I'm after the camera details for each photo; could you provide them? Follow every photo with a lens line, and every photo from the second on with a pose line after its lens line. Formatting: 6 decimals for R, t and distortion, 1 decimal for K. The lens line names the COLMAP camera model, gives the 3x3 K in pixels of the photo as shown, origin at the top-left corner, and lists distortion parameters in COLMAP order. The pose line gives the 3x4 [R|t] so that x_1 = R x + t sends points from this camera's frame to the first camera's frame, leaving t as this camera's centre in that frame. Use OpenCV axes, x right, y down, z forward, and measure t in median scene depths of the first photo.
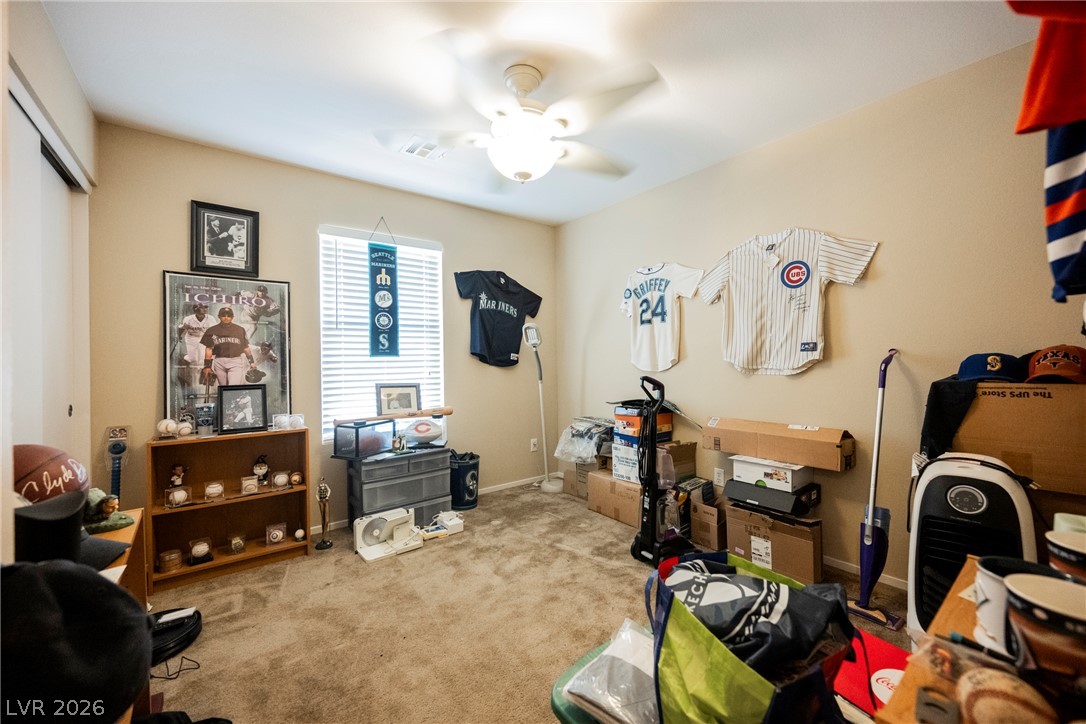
lens RADIAL K [[428.0, 0, 544.7], [0, 428.0, 359.6], [0, 0, 1]] dist [-0.002284, 0.000093]
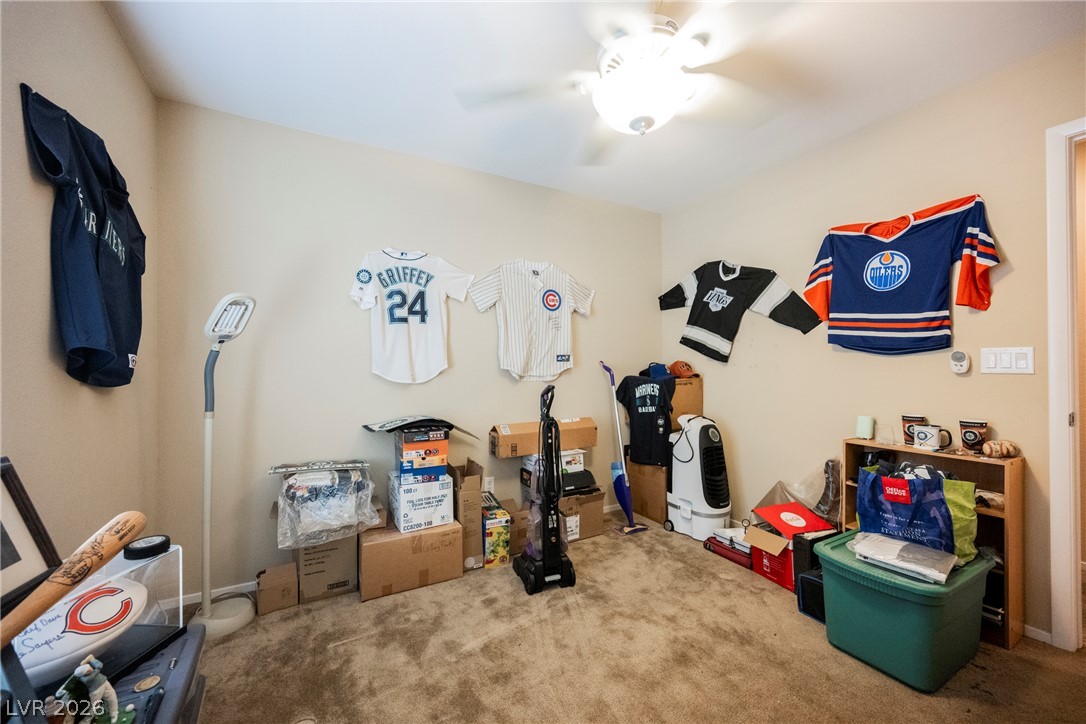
lens RADIAL K [[428.0, 0, 544.7], [0, 428.0, 359.6], [0, 0, 1]] dist [-0.002284, 0.000093]
pose [[0.142981, 0.021421, 0.989494, -0.510837], [0.004482, 0.999741, -0.022291, 0.002645], [-0.989715, 0.007622, 0.142848, 0.651768]]
